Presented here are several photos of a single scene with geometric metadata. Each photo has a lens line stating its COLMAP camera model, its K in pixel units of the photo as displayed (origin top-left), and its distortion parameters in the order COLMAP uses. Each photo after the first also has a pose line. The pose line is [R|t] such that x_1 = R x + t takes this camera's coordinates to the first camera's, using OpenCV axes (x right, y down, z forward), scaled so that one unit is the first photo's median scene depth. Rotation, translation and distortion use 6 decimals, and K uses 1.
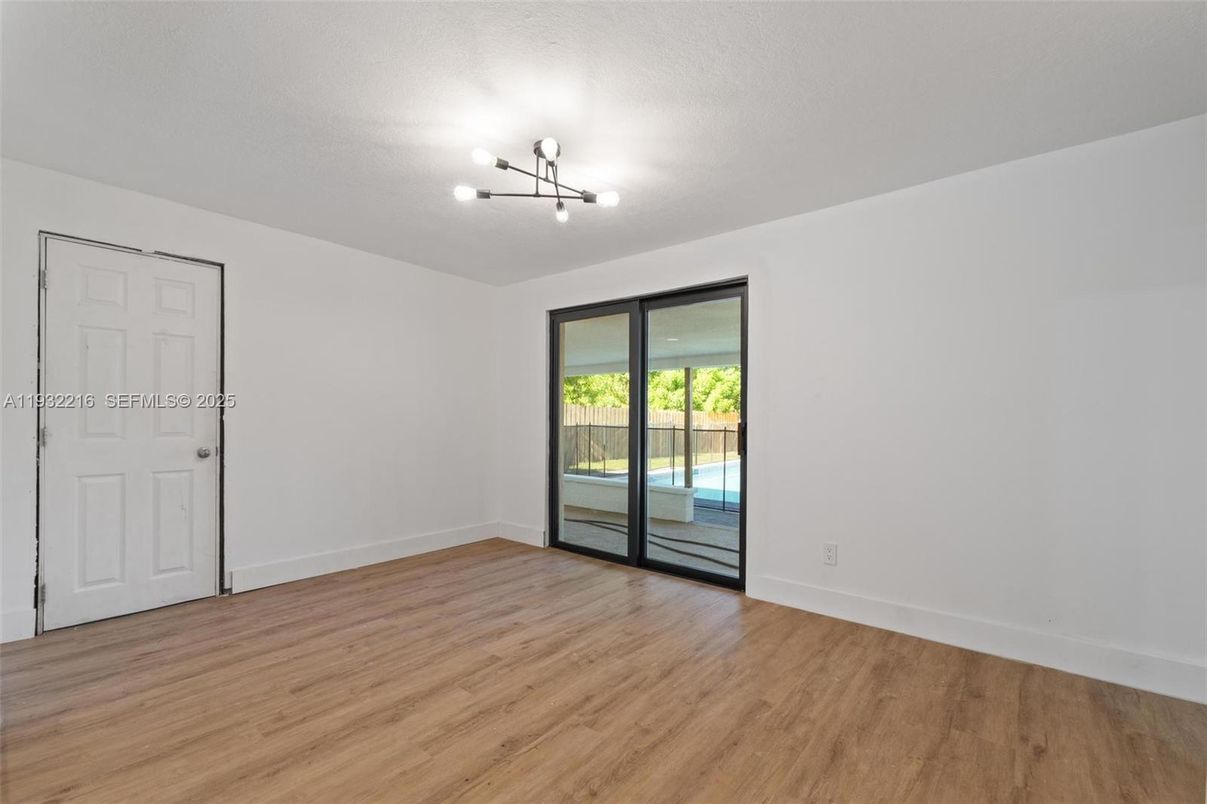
lens RADIAL K [[525.1, 0, 603.5], [0, 525.1, 402.0], [0, 0, 1]] dist [-0.003586, -0.000325]
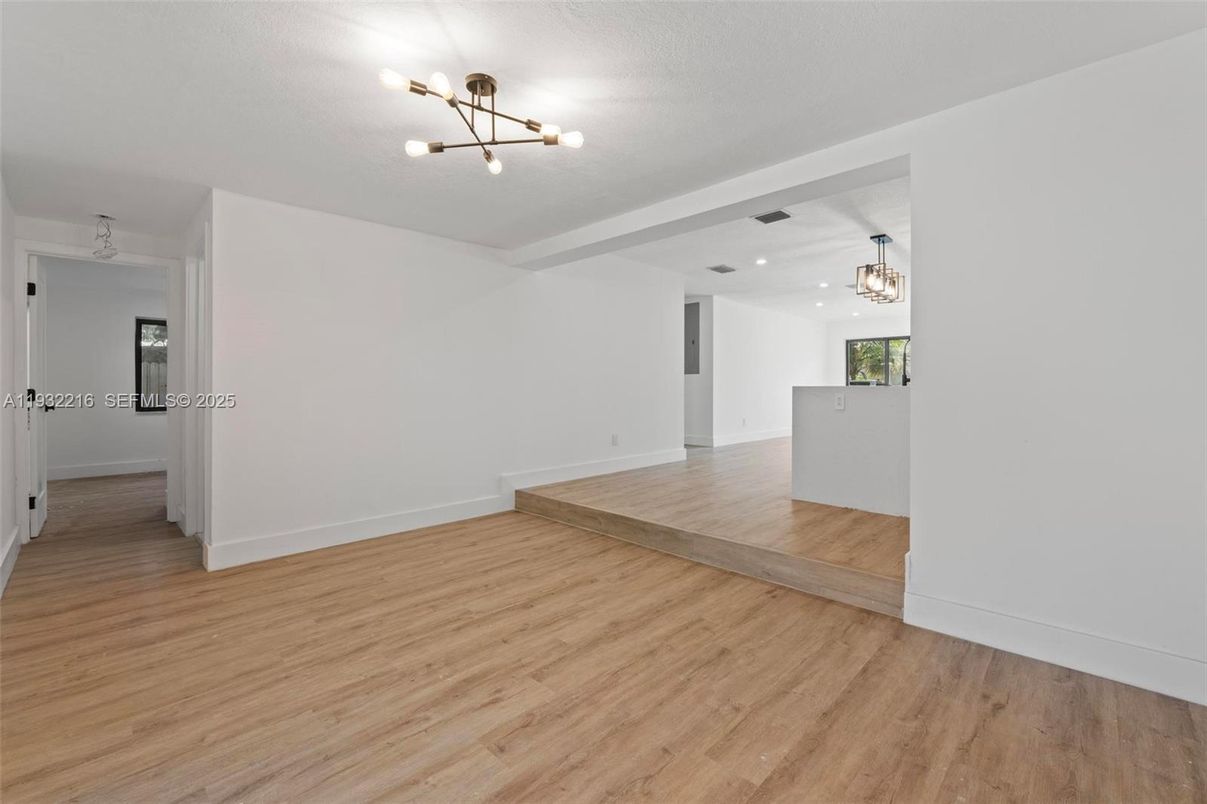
lens RADIAL K [[518.4, 0, 607.0], [0, 518.4, 396.5], [0, 0, 1]] dist [-0.001737, -0.000182]
pose [[-0.997709, -0.007006, 0.067294, -0.349628], [-0.007806, 0.999902, -0.011629, 0.049137], [-0.067206, -0.012128, -0.997665, 1.722271]]
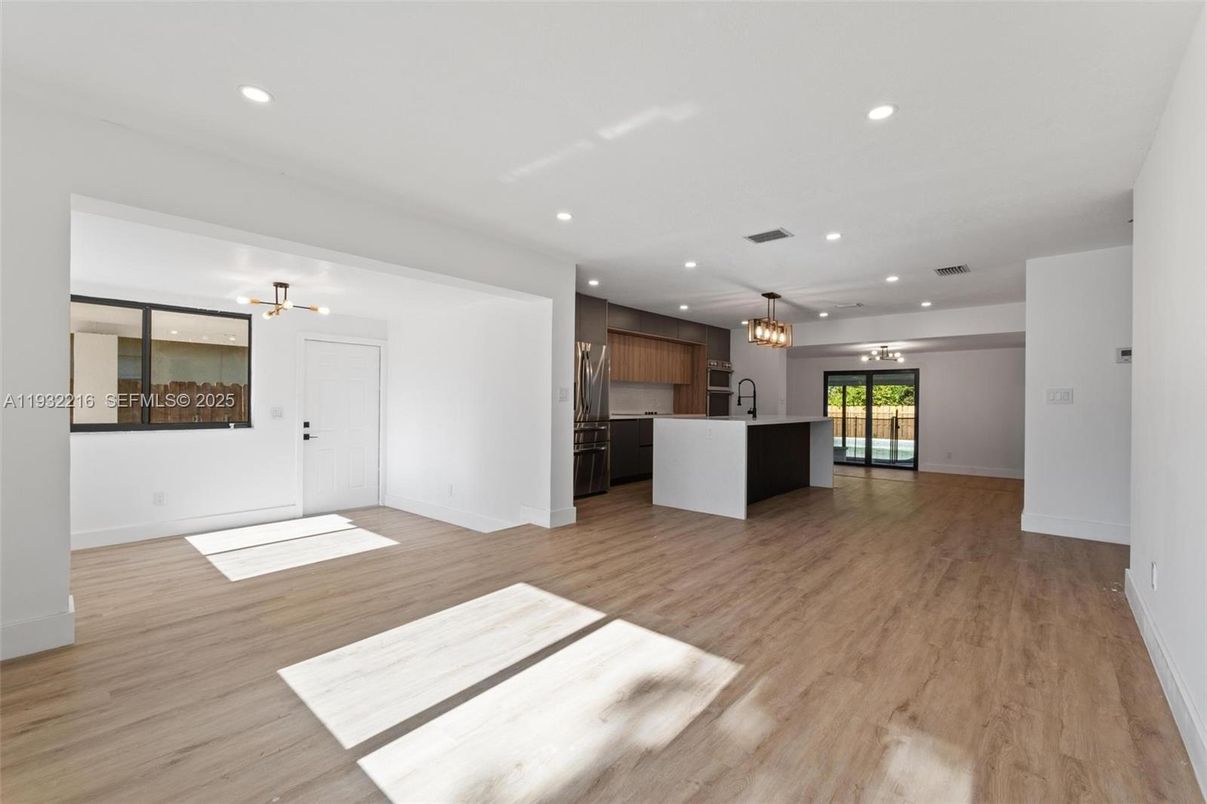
lens RADIAL K [[525.1, 0, 603.5], [0, 525.1, 402.0], [0, 0, 1]] dist [-0.003586, -0.000325]
pose [[0.999876, -0.001092, -0.015733, -1.990072], [0.001450, 0.999740, 0.022770, -0.149251], [0.015704, -0.022790, 0.999617, -2.745355]]
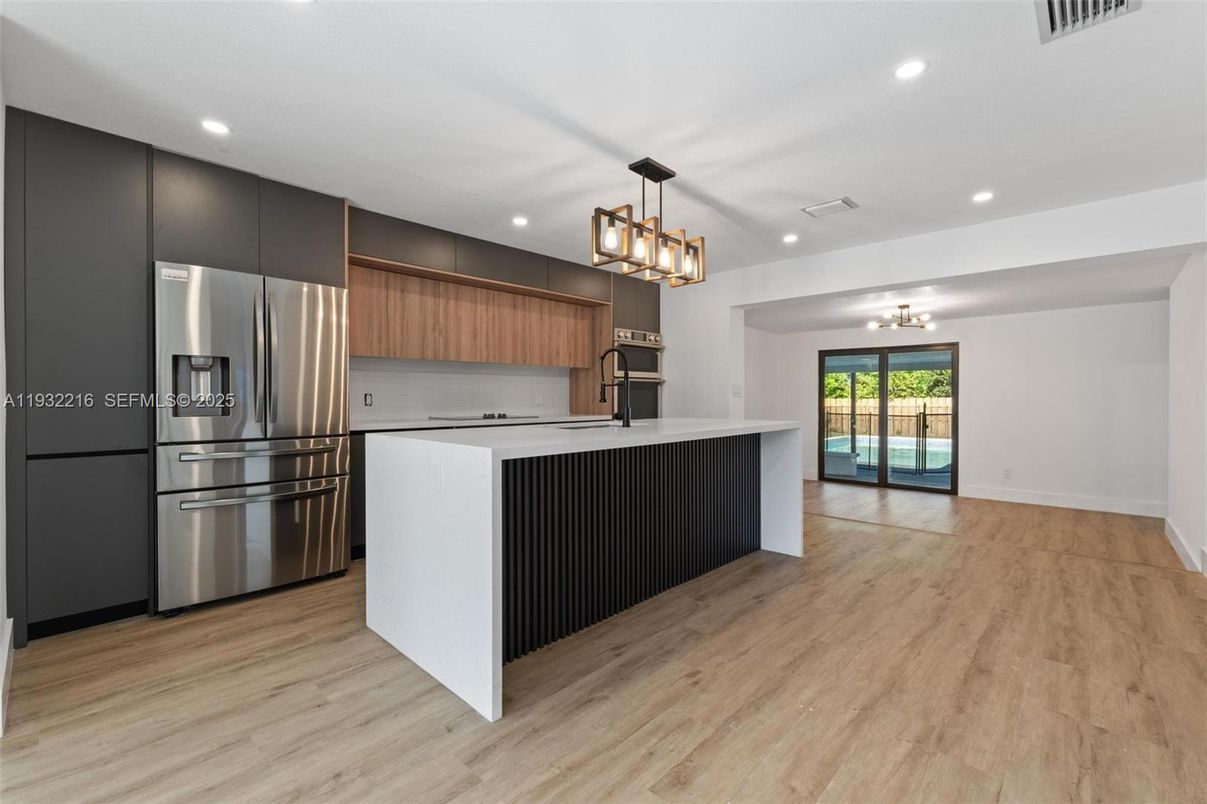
lens RADIAL K [[518.4, 0, 607.0], [0, 518.4, 396.5], [0, 0, 1]] dist [-0.001737, -0.000182]
pose [[0.998413, -0.010448, -0.055332, -1.287605], [0.011732, 0.999668, 0.022947, -0.116297], [0.055074, -0.023559, 0.998204, -1.438421]]
